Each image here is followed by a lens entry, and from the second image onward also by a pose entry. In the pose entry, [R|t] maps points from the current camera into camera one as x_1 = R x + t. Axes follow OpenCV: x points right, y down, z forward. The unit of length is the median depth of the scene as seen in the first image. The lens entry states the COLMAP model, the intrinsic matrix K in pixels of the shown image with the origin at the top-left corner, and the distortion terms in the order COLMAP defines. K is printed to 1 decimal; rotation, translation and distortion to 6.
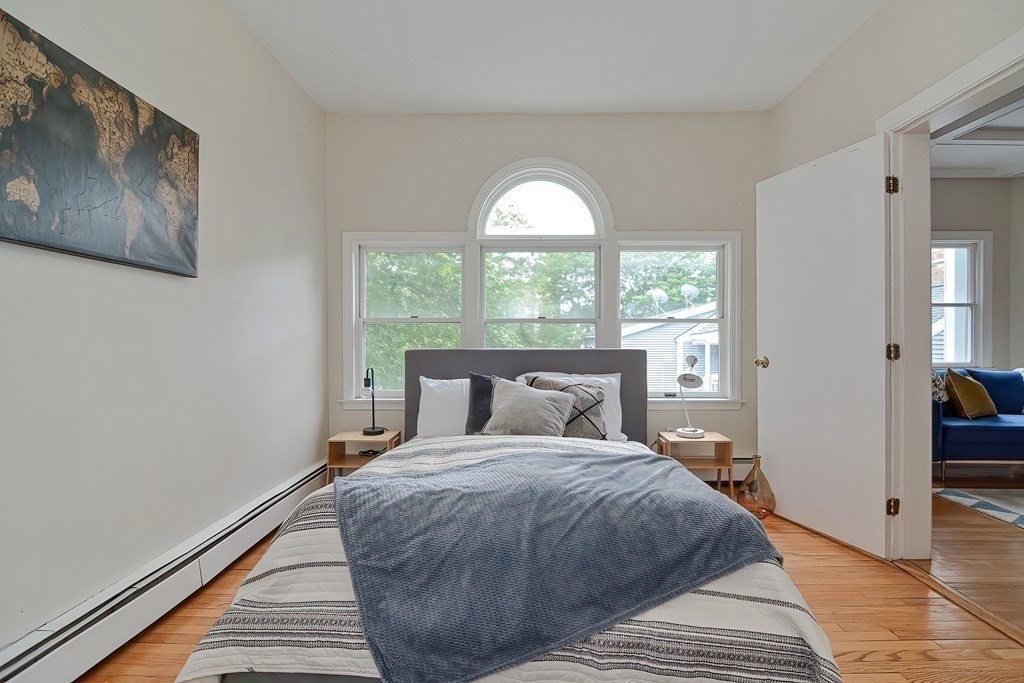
lens RADIAL K [[501.0, 0, 521.5], [0, 501.0, 344.4], [0, 0, 1]] dist [0.002644, -0.009294]
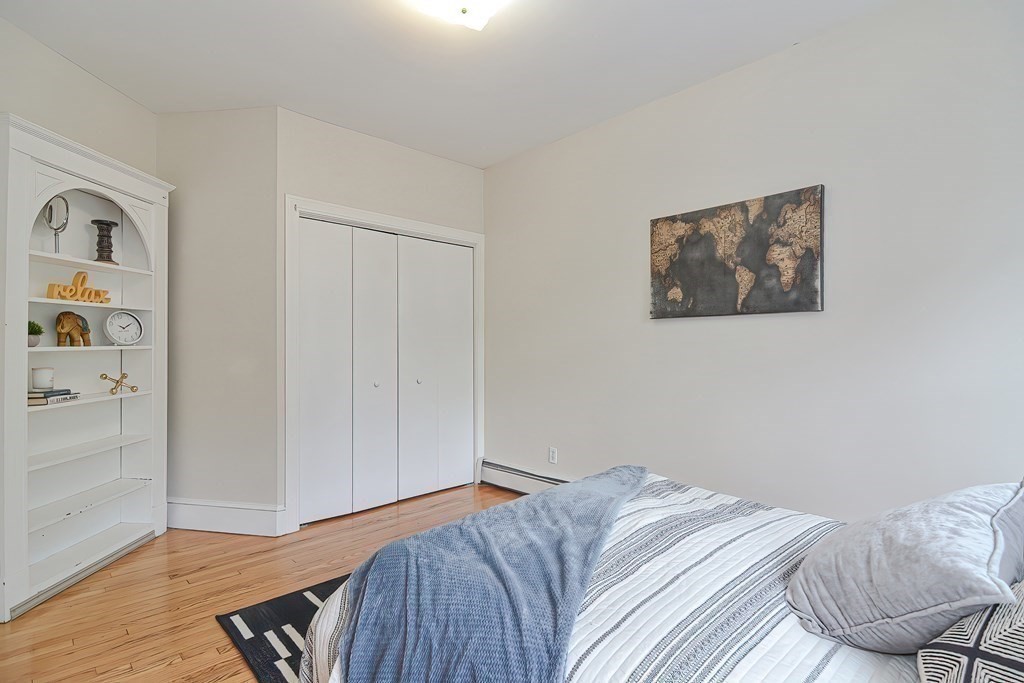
lens RADIAL K [[494.0, 0, 505.7], [0, 494.0, 343.2], [0, 0, 1]] dist [0.001408, -0.014347]
pose [[-0.725034, -0.001694, -0.688711, 0.664926], [0.000842, 0.999994, -0.003346, -0.059218], [0.688713, -0.003006, -0.725028, 1.367447]]
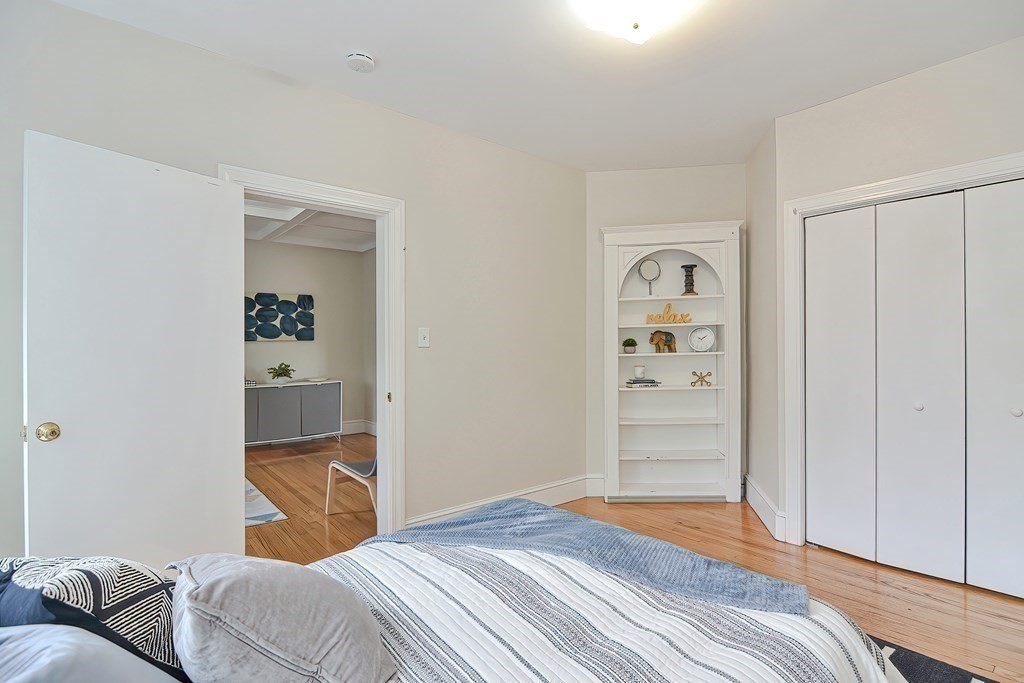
lens RADIAL K [[501.0, 0, 521.5], [0, 501.0, 344.4], [0, 0, 1]] dist [0.002644, -0.009294]
pose [[-0.641757, 0.007152, 0.766875, -0.525153], [0.011432, 0.999935, 0.000241, -0.095251], [-0.766823, 0.008922, -0.641796, 1.409333]]
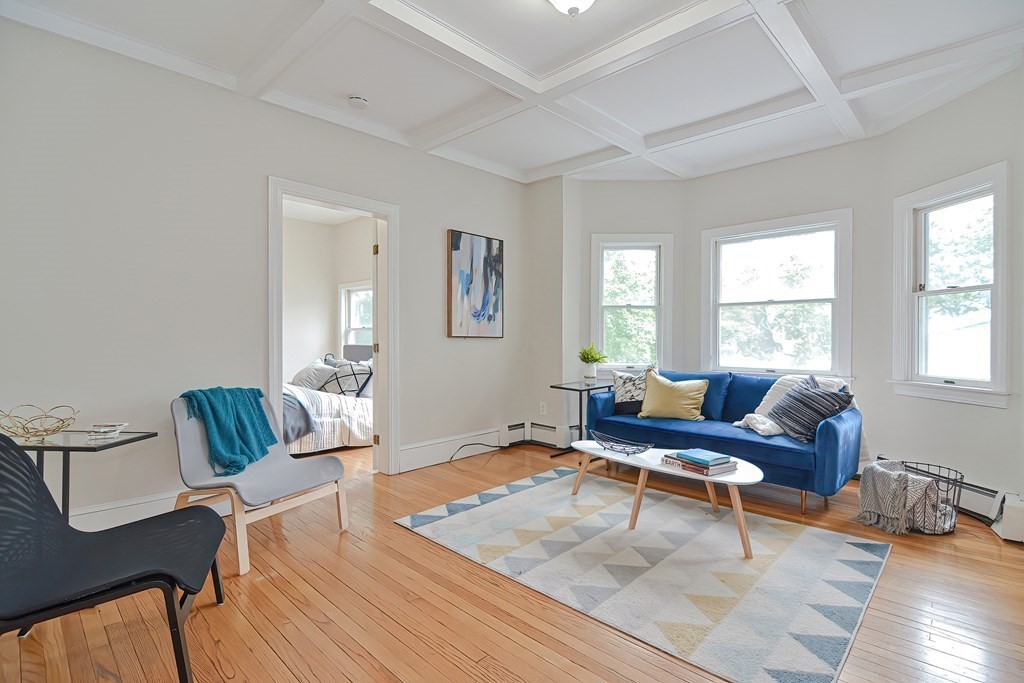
lens RADIAL K [[492.4, 0, 520.5], [0, 492.4, 343.3], [0, 0, 1]] dist [0.005404, -0.014066]
pose [[0.733541, 0.007899, -0.679600, 2.578748], [-0.008308, 0.999962, 0.002656, -0.013485], [0.679595, 0.003698, 0.733579, 0.133509]]
